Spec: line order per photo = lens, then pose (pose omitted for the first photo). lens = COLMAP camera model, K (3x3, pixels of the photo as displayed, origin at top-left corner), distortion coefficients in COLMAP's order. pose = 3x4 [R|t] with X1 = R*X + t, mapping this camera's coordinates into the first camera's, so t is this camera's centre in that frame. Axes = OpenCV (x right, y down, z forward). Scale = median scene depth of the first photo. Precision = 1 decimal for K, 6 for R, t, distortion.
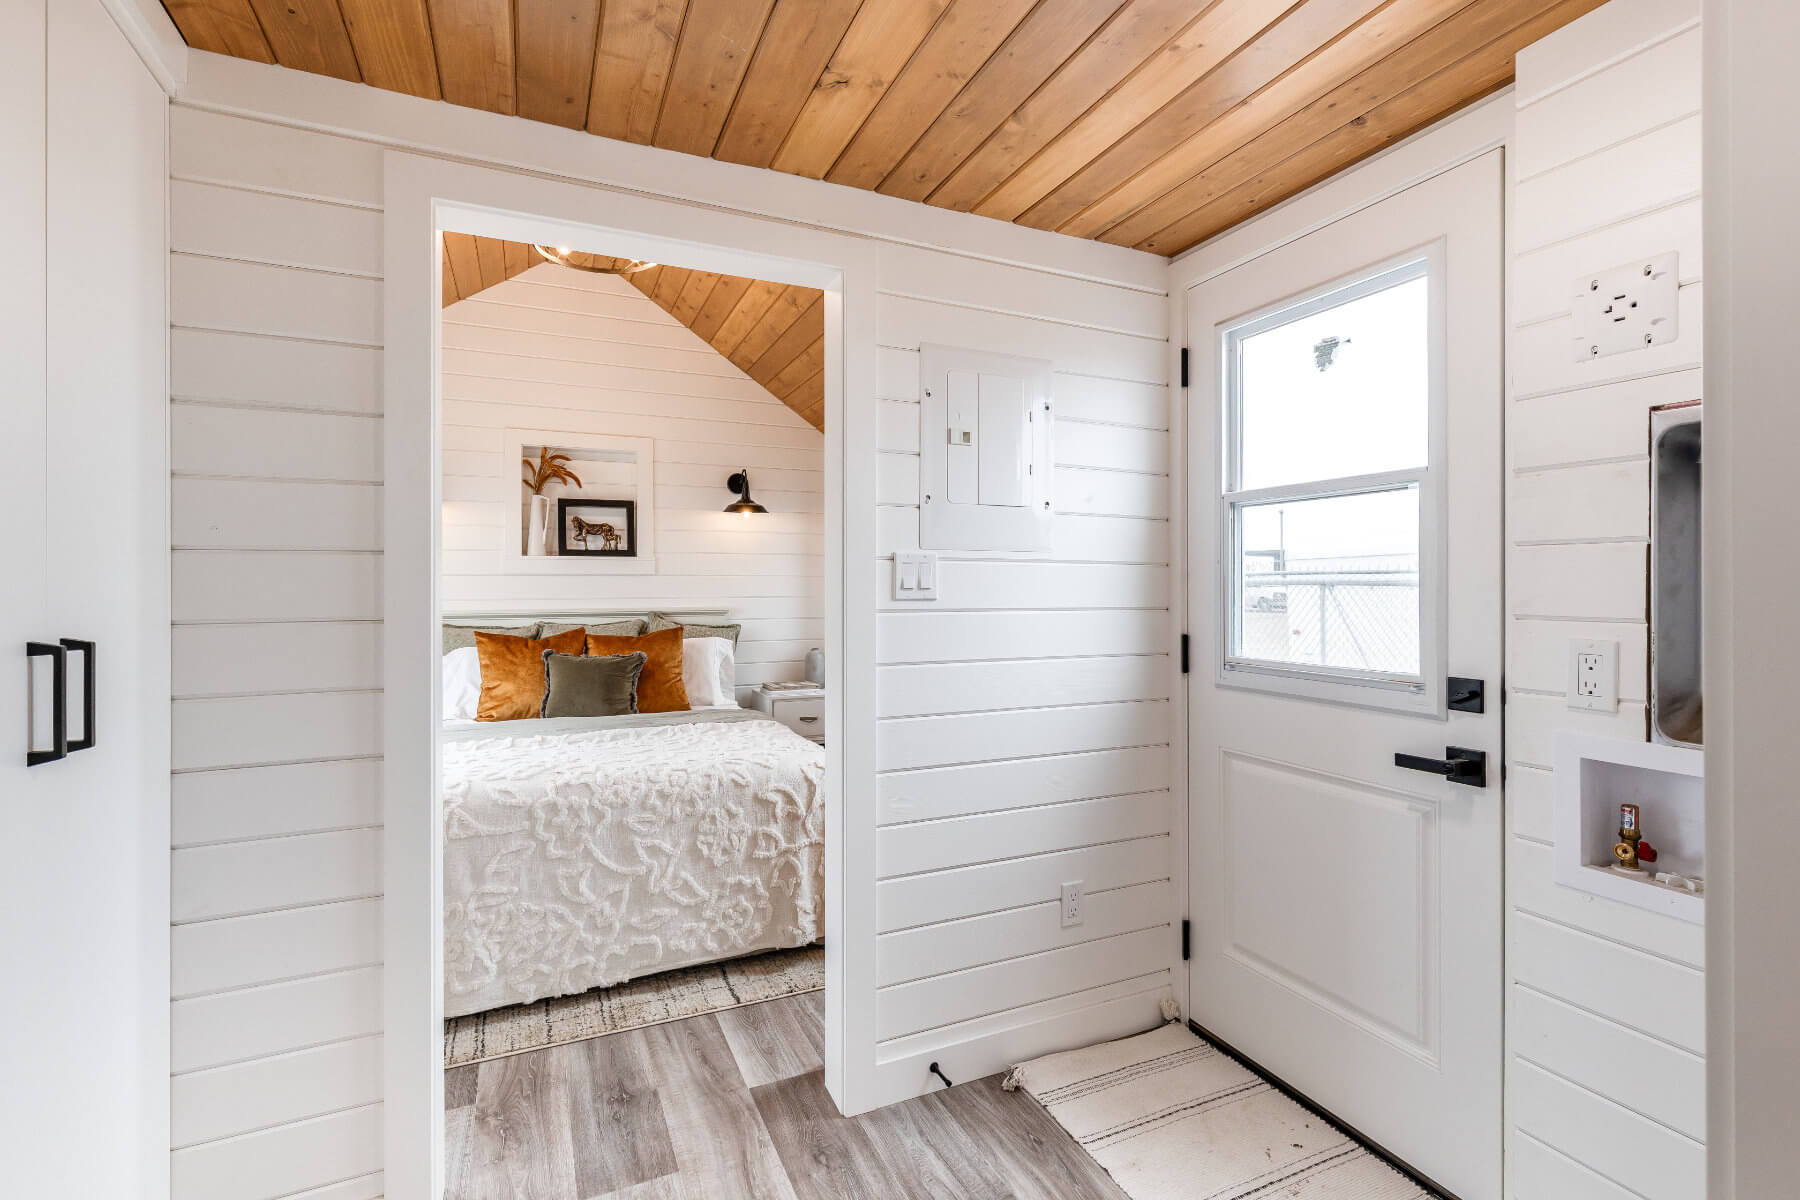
lens RADIAL K [[819.9, 0, 906.0], [0, 819.9, 579.2], [0, 0, 1]] dist [0.006708, -0.001252]
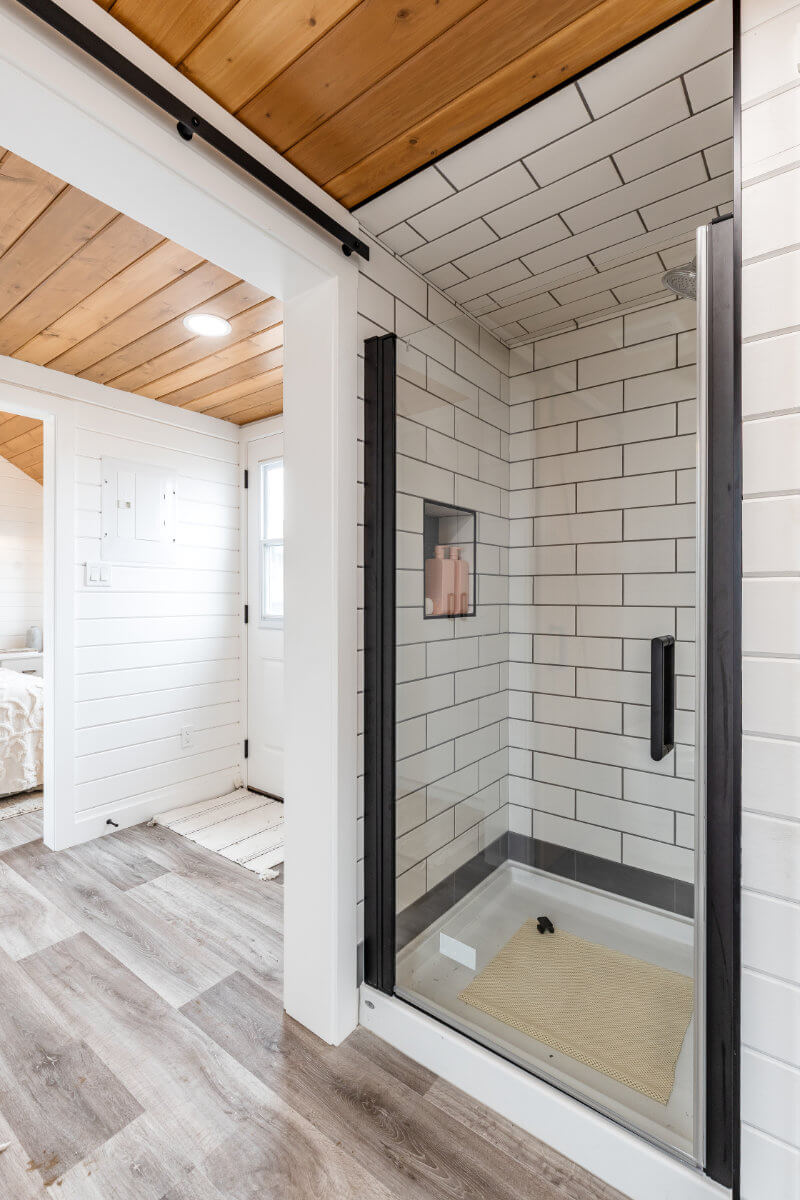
lens RADIAL K [[546.6, 0, 399.4], [0, 546.6, 592.4], [0, 0, 1]] dist [0.006708, -0.001252]
pose [[0.885981, 0.001638, 0.463718, 0.035537], [-0.005505, 0.999960, 0.006986, 0.023169], [-0.463688, -0.008743, 0.885955, -0.429609]]
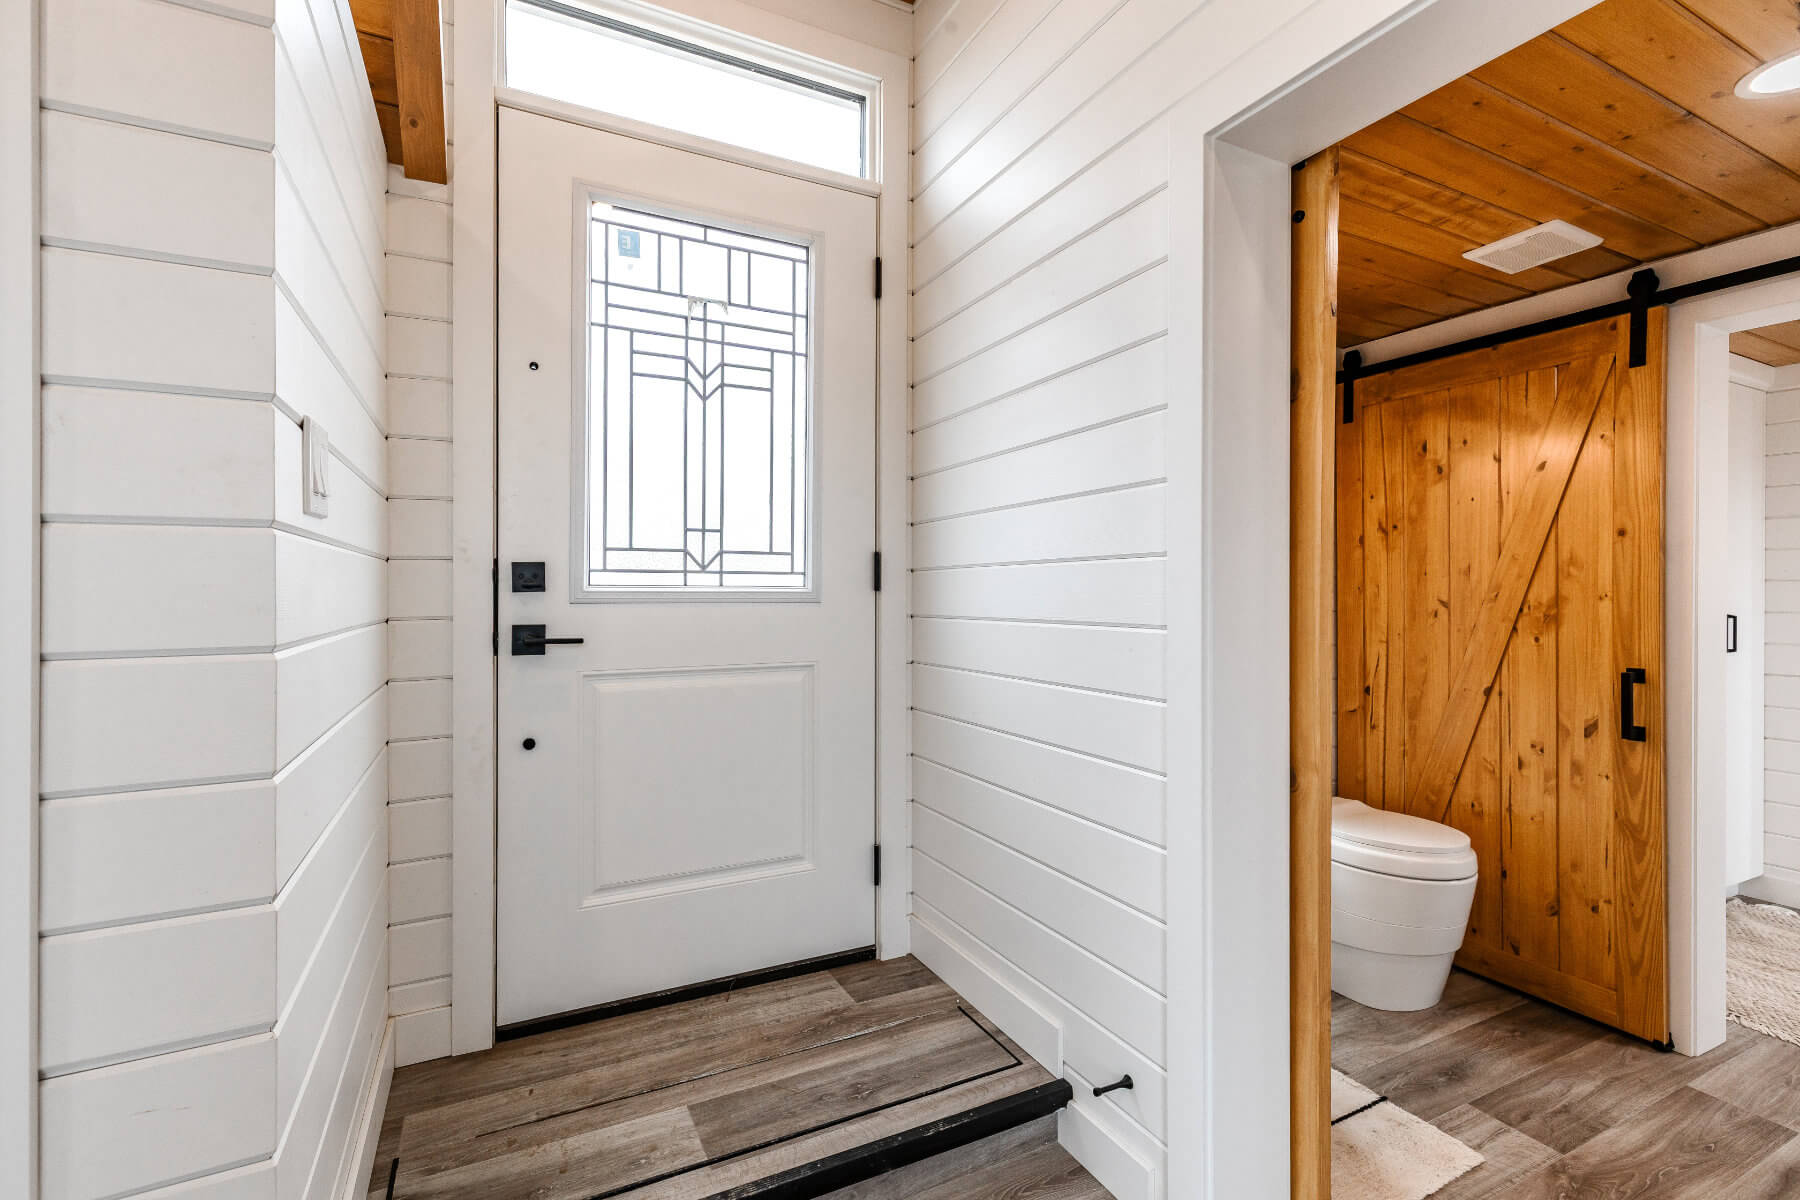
lens RADIAL K [[819.9, 0, 887.1], [0, 819.9, 591.4], [0, 0, 1]] dist [0.006708, -0.001252]
pose [[0.034824, 0.007567, -0.999365, 0.847391], [0.001580, 0.999970, 0.007627, -0.017907], [0.999392, -0.001845, 0.034810, -0.977180]]
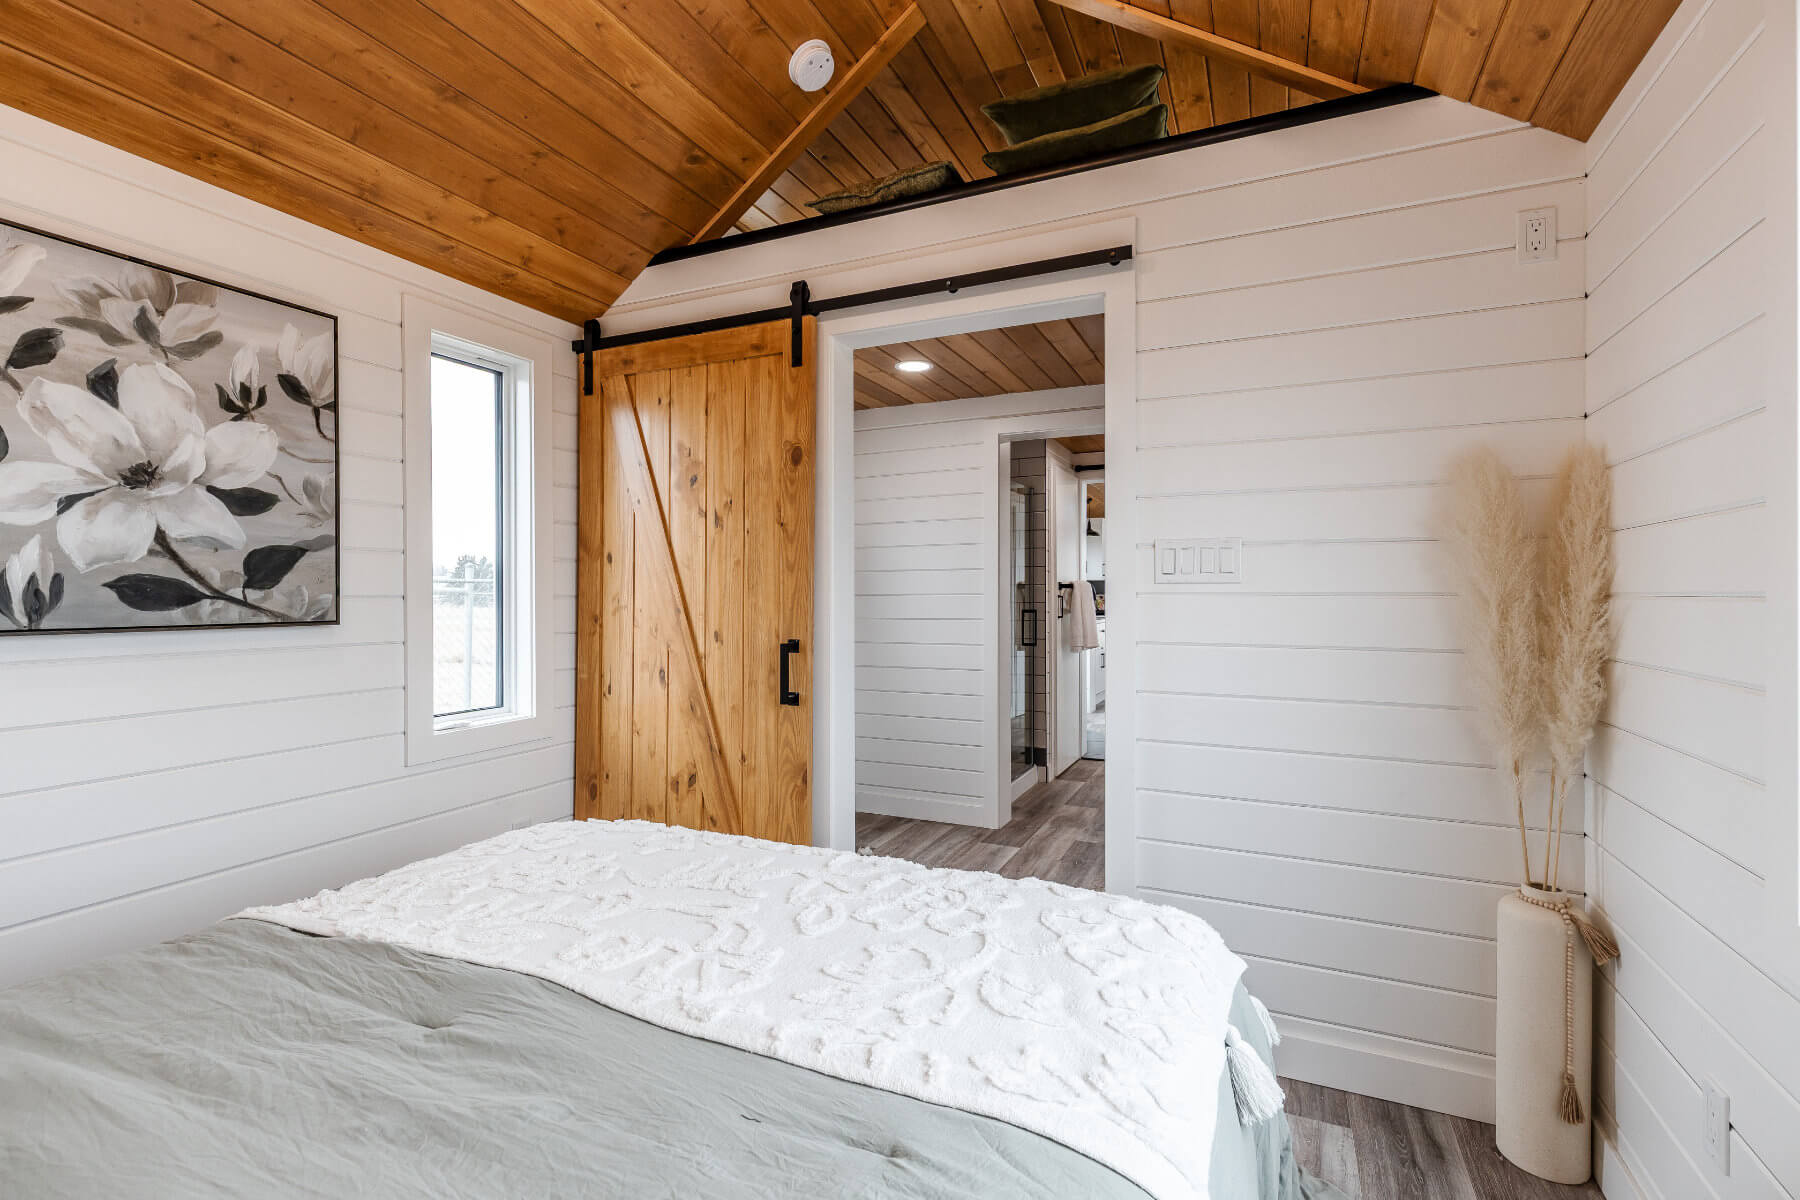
lens RADIAL K [[819.9, 0, 902.7], [0, 819.9, 599.0], [0, 0, 1]] dist [0.006708, -0.001252]
pose [[-0.655723, 0.002473, 0.754998, -0.975915], [-0.000854, 0.999992, -0.004017, 0.044794], [-0.755001, -0.003279, -0.655715, 1.530918]]
